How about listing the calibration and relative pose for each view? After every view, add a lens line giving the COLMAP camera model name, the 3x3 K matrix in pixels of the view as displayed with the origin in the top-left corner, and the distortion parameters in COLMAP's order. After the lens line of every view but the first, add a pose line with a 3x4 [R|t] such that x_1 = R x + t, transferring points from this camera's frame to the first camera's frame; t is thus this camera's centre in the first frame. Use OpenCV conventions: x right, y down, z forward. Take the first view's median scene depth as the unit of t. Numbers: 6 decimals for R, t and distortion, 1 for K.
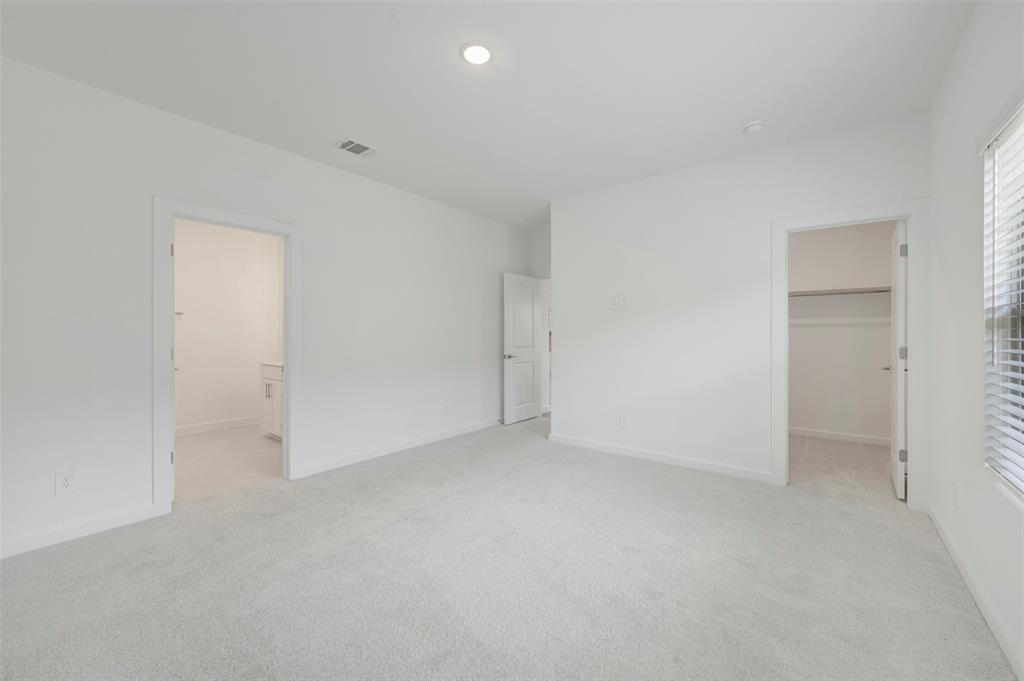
lens RADIAL K [[406.9, 0, 511.9], [0, 406.9, 335.7], [0, 0, 1]] dist [-0.002398, 0.000447]
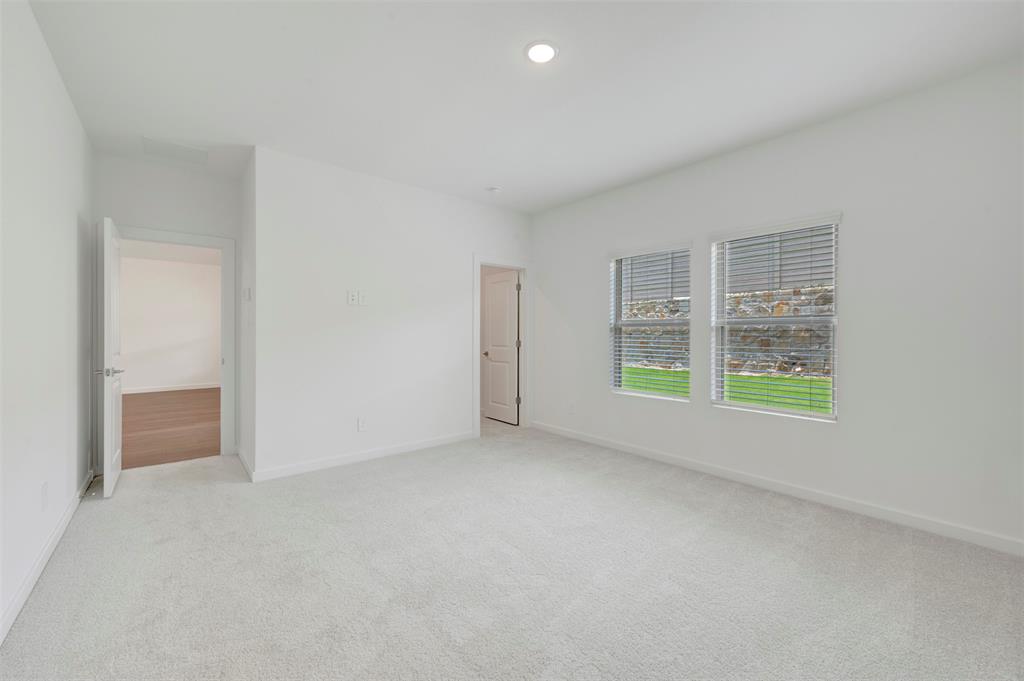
lens RADIAL K [[406.9, 0, 514.6], [0, 406.9, 336.5], [0, 0, 1]] dist [-0.002398, 0.000447]
pose [[0.198432, -0.008833, 0.980075, -0.579938], [-0.000978, 0.999957, 0.009210, -0.003723], [-0.980114, -0.002786, 0.198415, 0.466269]]
